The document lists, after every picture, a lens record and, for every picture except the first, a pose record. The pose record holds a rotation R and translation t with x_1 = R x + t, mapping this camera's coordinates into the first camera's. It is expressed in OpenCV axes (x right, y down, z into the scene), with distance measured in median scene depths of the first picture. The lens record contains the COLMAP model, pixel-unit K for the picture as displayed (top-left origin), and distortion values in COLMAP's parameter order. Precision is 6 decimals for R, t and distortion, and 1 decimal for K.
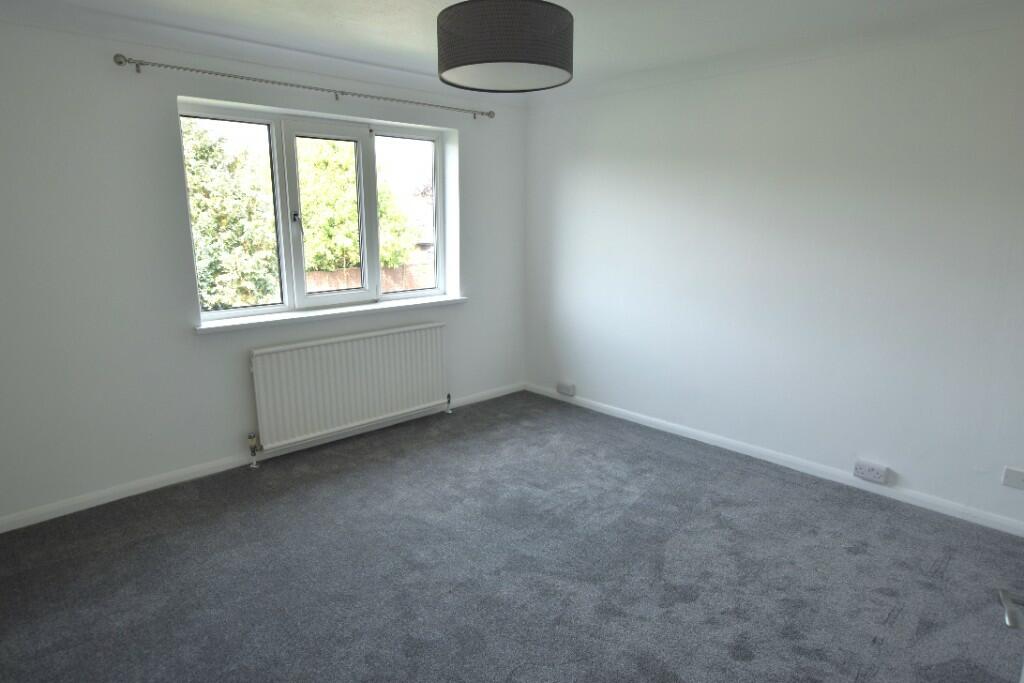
lens RADIAL K [[557.4, 0, 512.0], [0, 557.4, 341.5], [0, 0, 1]] dist [-0.035613, 0.000678]
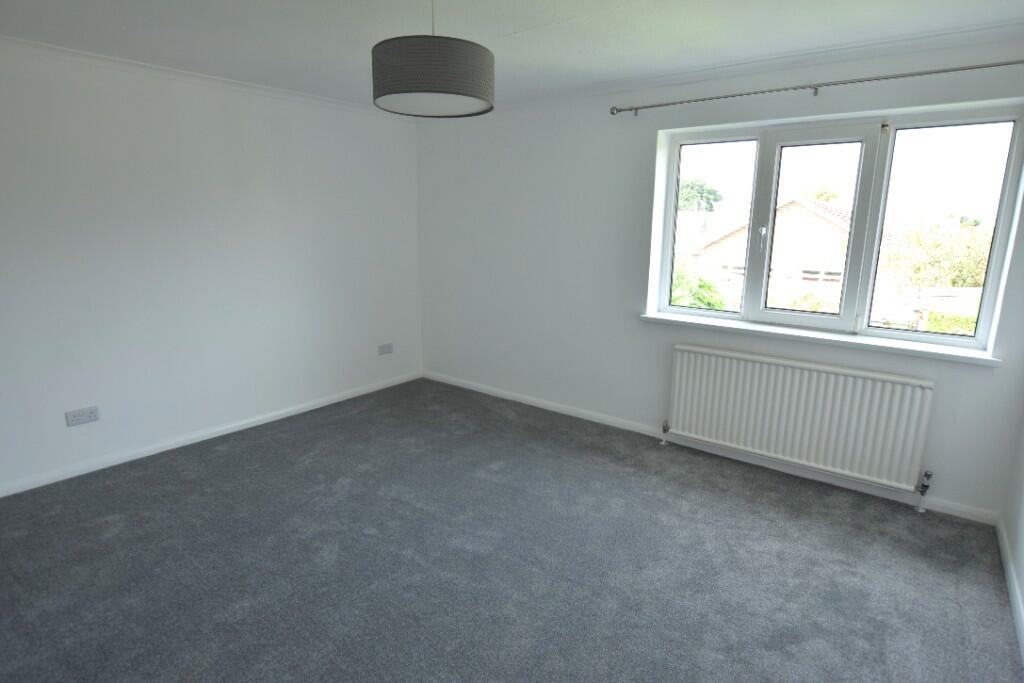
lens RADIAL K [[526.5, 0, 565.7], [0, 526.5, 333.2], [0, 0, 1]] dist [0.062733, 0.000065]
pose [[0.301329, 0.200458, -0.932211, 0.436447], [-0.238858, 0.962350, 0.129730, -0.085576], [0.923118, 0.183575, 0.337865, 0.382245]]
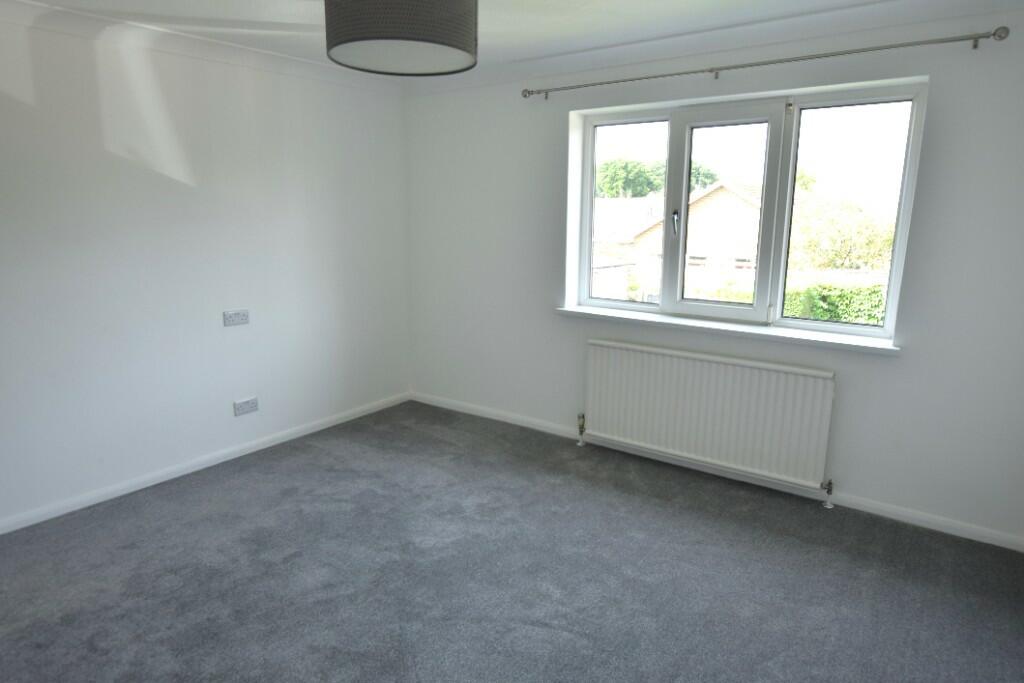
lens RADIAL K [[608.5, 0, 512.0], [0, 608.5, 341.5], [0, 0, 1]] dist [0.000213, 0.000403]
pose [[0.228291, 0.200894, -0.952641, 0.571547], [-0.223020, 0.963253, 0.149688, -0.111988], [0.947705, 0.178286, 0.264705, 0.502804]]
